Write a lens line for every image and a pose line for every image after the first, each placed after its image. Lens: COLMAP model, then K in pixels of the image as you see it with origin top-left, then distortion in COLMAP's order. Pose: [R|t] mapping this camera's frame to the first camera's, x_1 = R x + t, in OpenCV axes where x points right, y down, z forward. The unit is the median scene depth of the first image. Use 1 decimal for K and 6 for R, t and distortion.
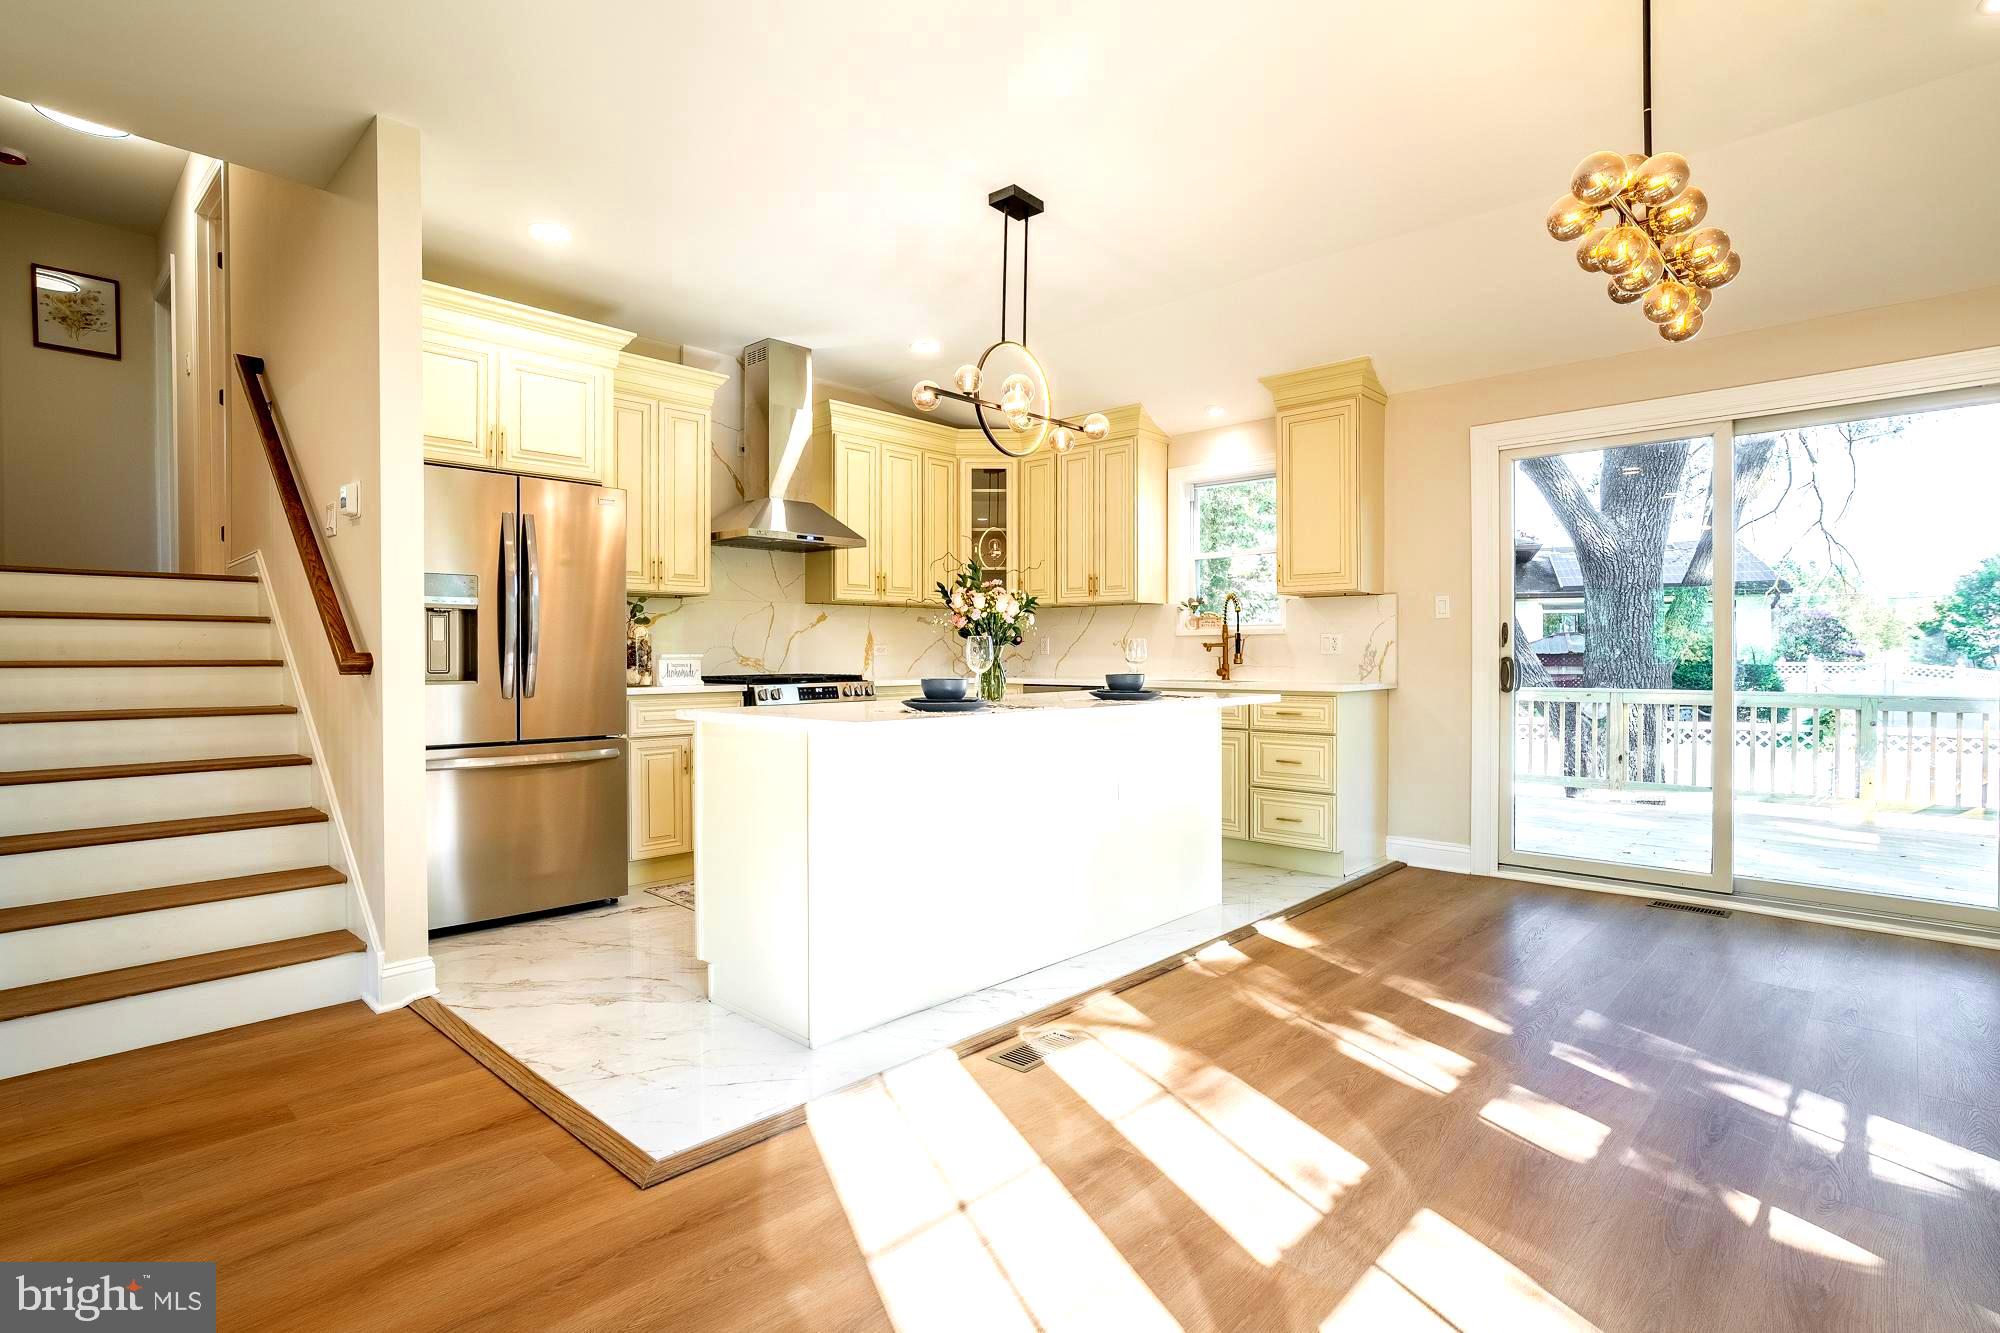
lens RADIAL K [[965.7, 0, 1000.0], [0, 965.7, 666.5], [0, 0, 1]] dist [-0.043167, 0.026826]
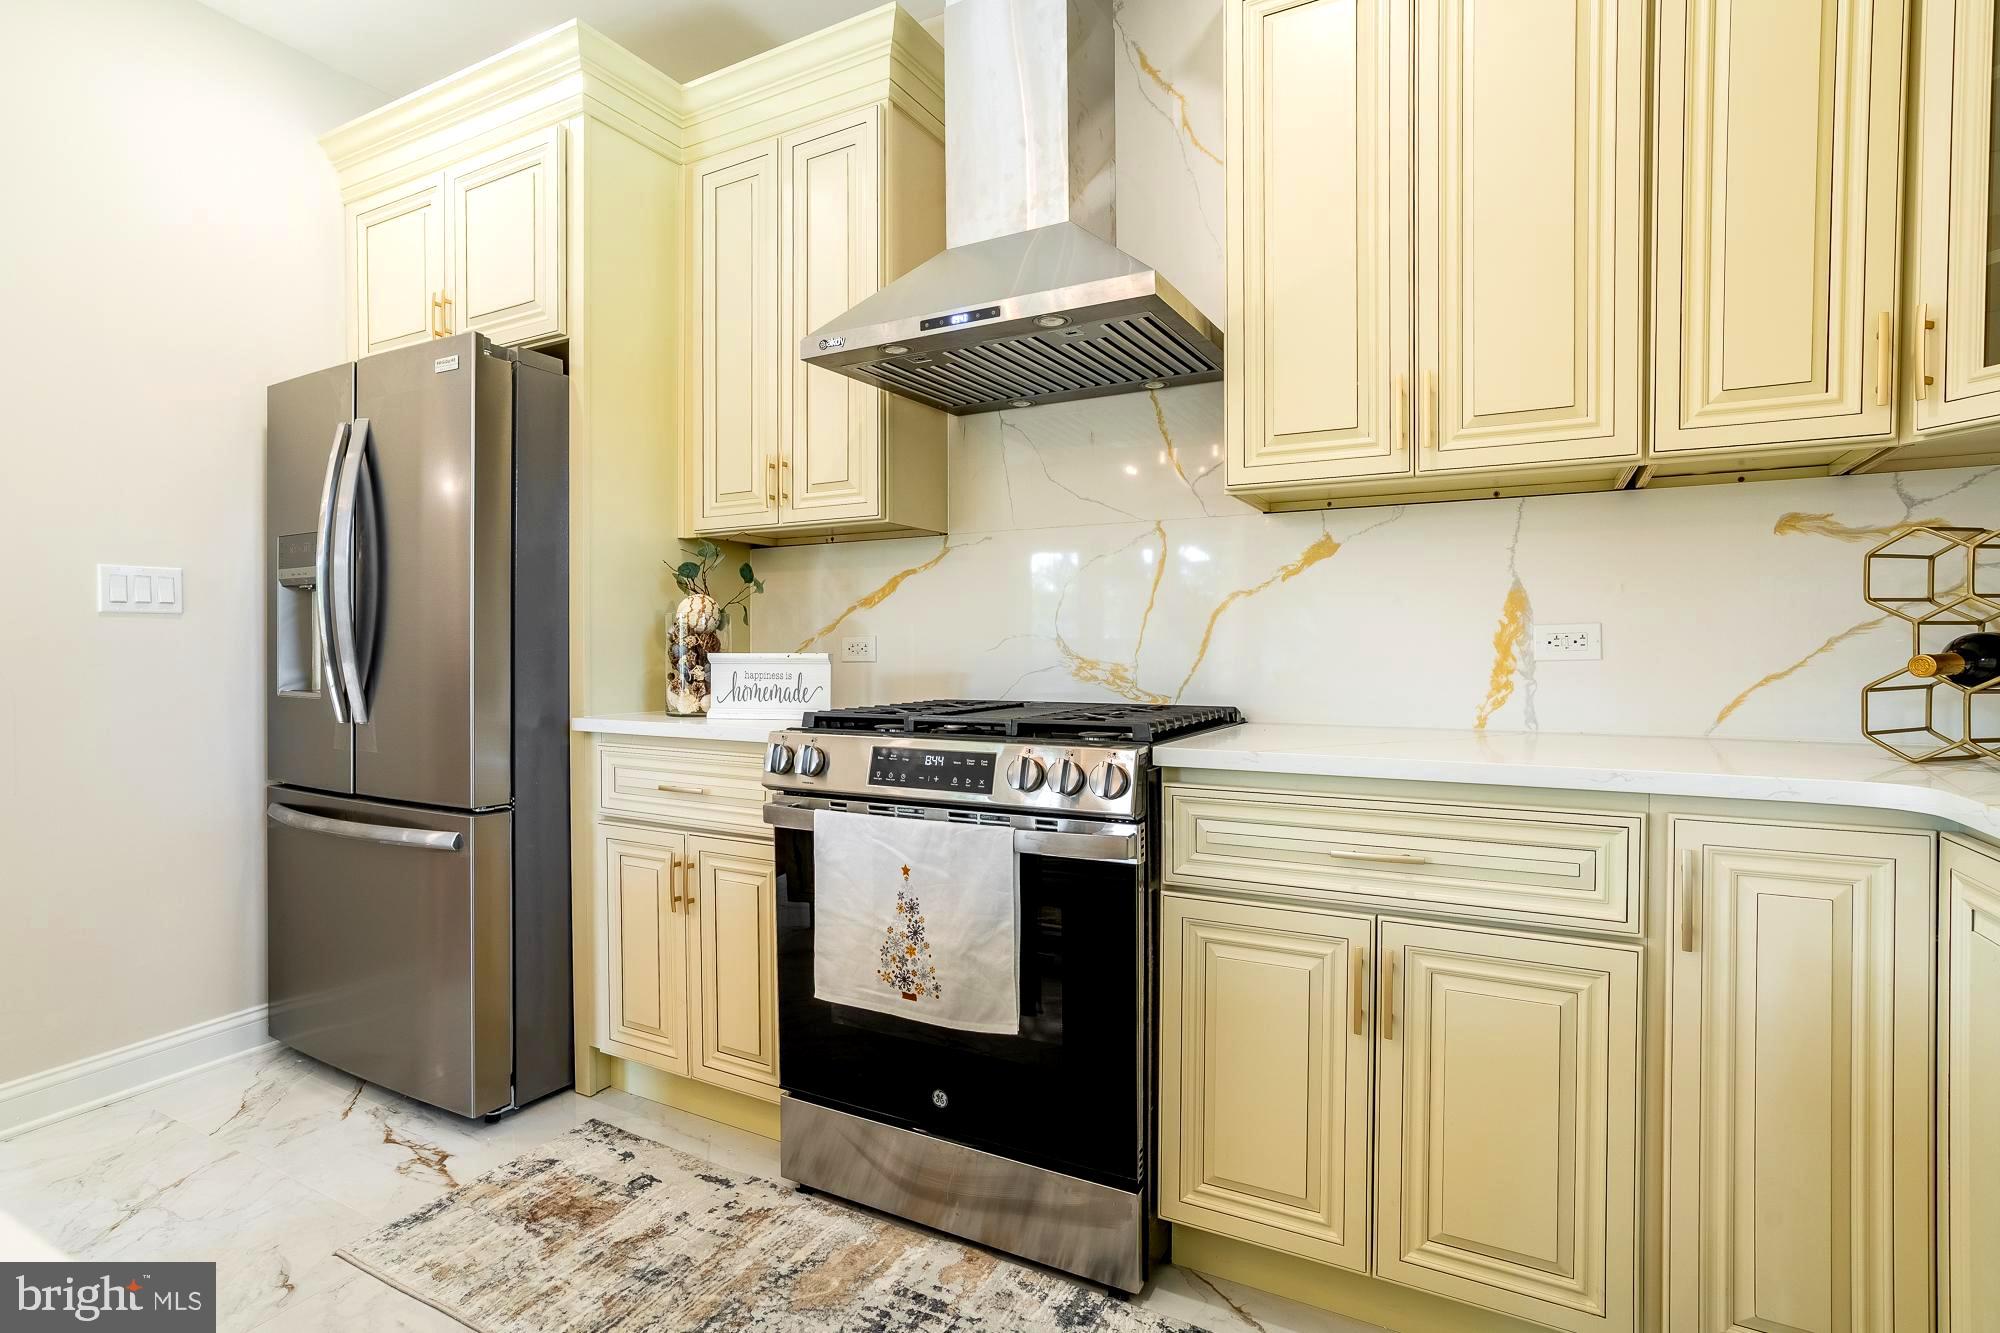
lens RADIAL K [[965.7, 0, 1000.0], [0, 965.7, 666.5], [0, 0, 1]] dist [-0.043167, 0.026826]
pose [[0.259641, 0.020166, -0.965495, 0.142893], [-0.013520, 0.999760, 0.017246, -0.014839], [0.965611, 0.008576, 0.259851, 0.935203]]
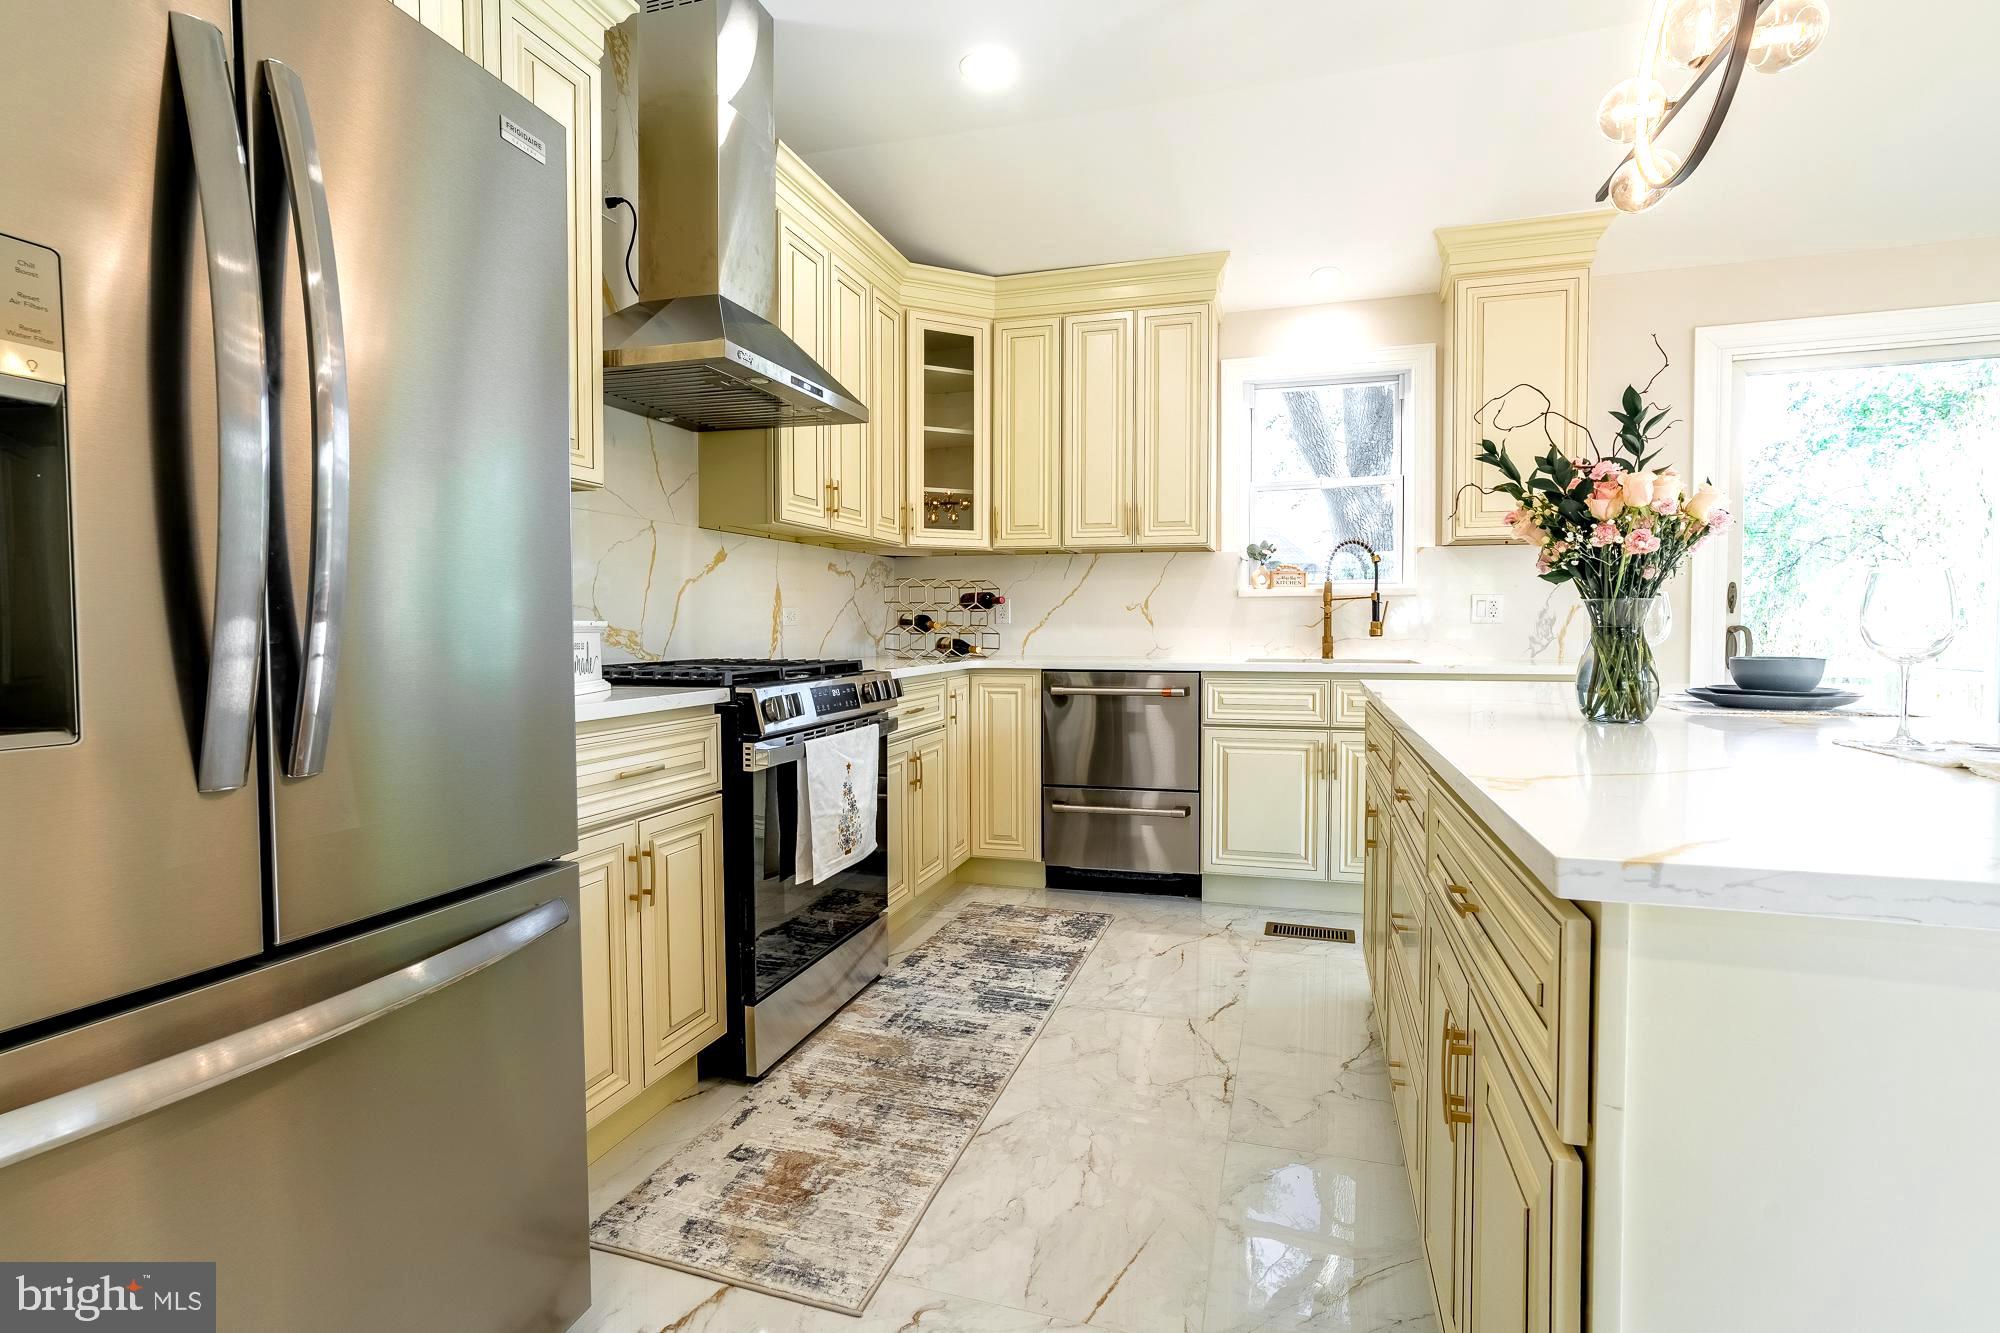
lens RADIAL K [[965.7, 0, 1000.0], [0, 965.7, 666.5], [0, 0, 1]] dist [-0.043167, 0.026826]
pose [[0.896596, -0.019588, 0.442416, -0.334696], [0.007154, 0.999532, 0.029756, -0.003472], [-0.442791, -0.023515, 0.896316, 0.513774]]
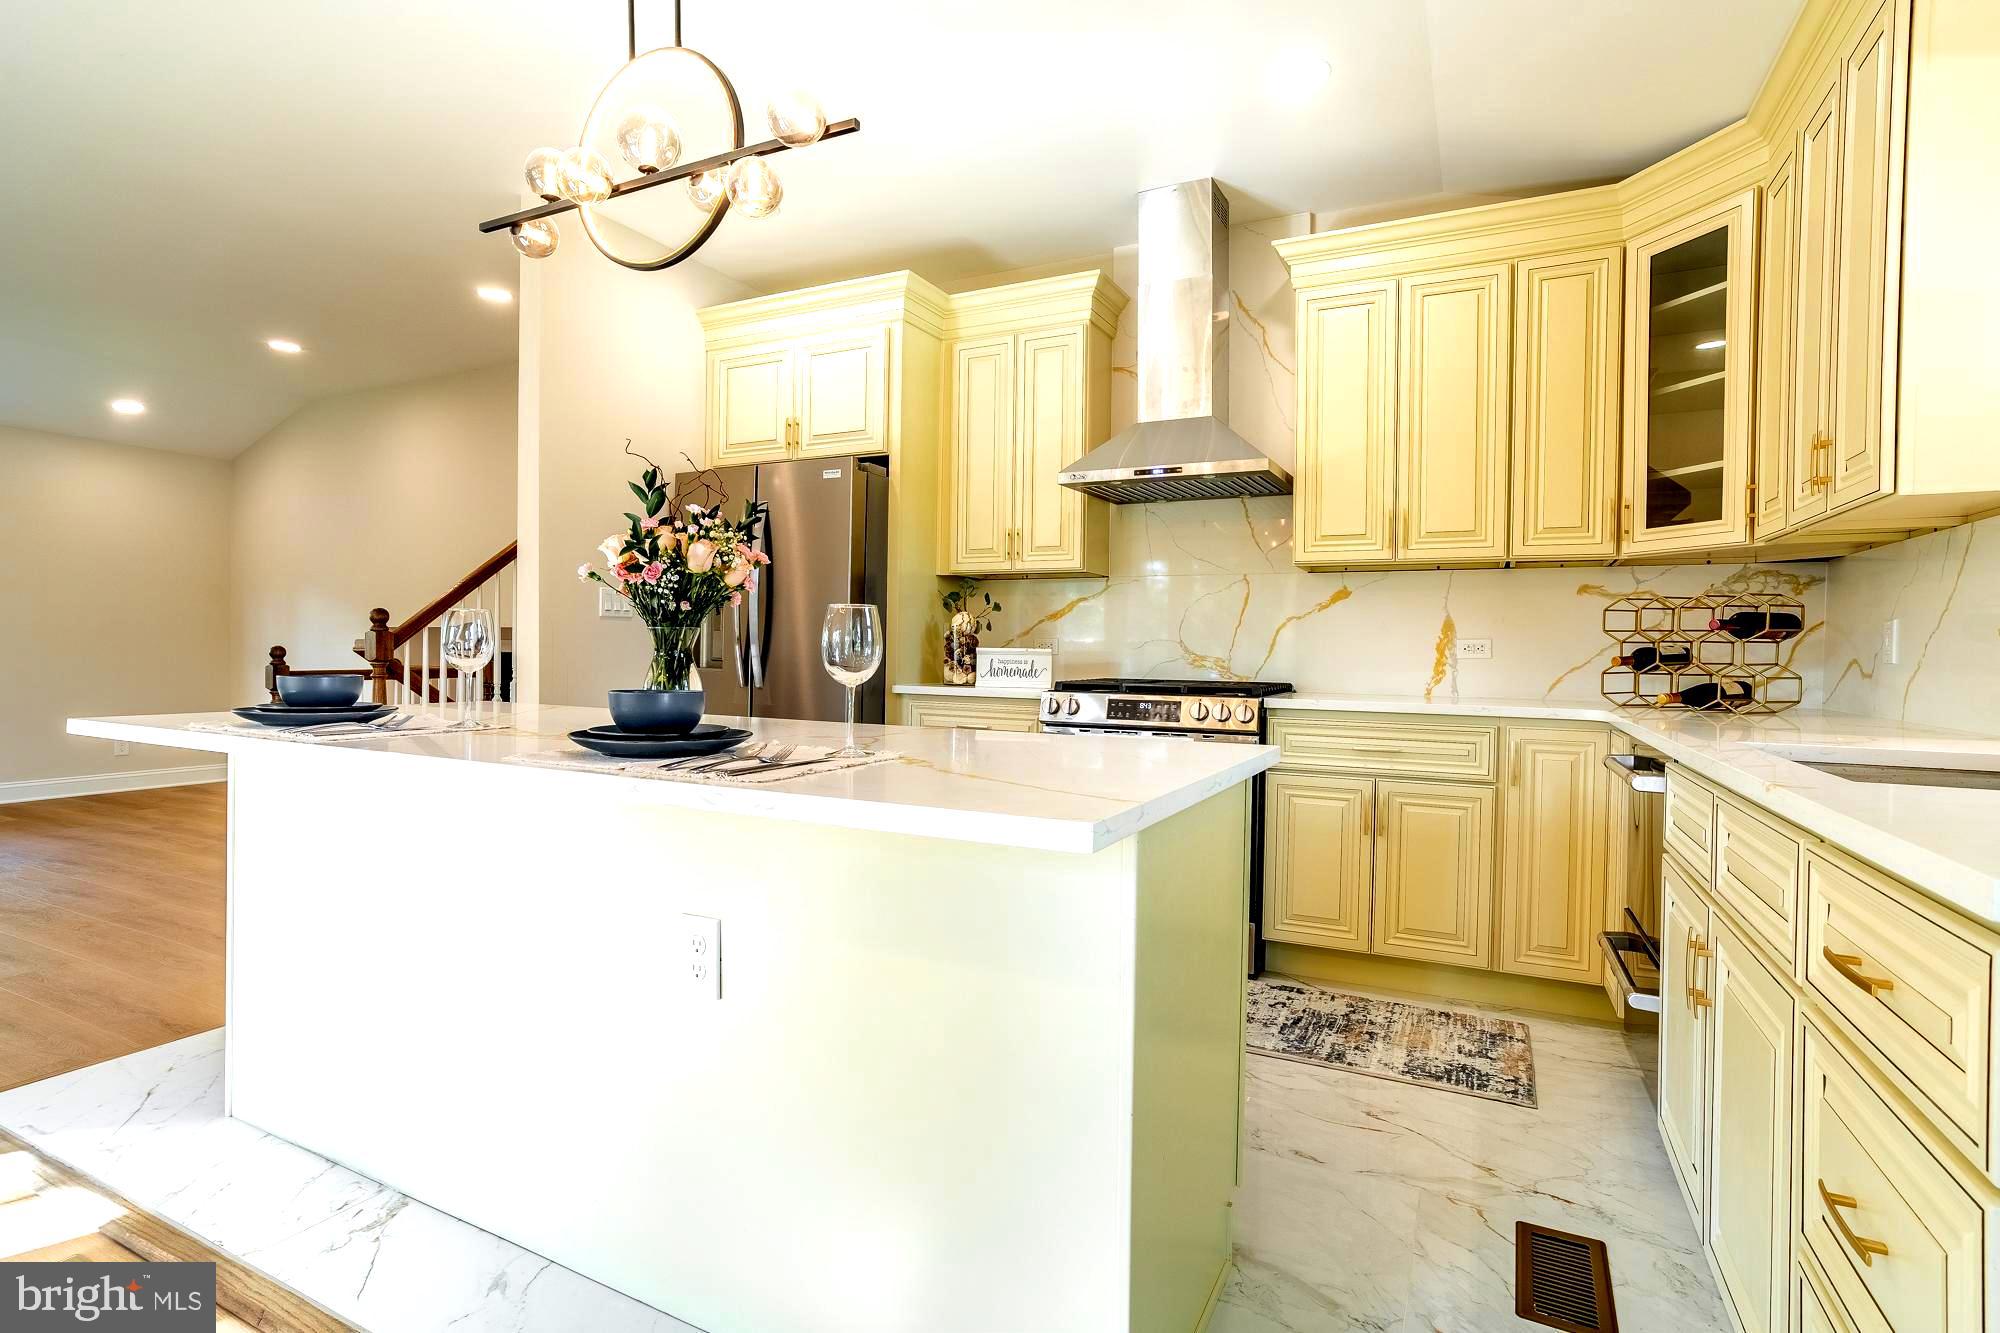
lens RADIAL K [[965.7, 0, 1000.0], [0, 965.7, 666.5], [0, 0, 1]] dist [-0.043167, 0.026826]
pose [[0.290531, 0.024785, -0.956545, 0.399725], [-0.028800, 0.999438, 0.017149, -0.010278], [0.956432, 0.022566, 0.291081, 0.719333]]
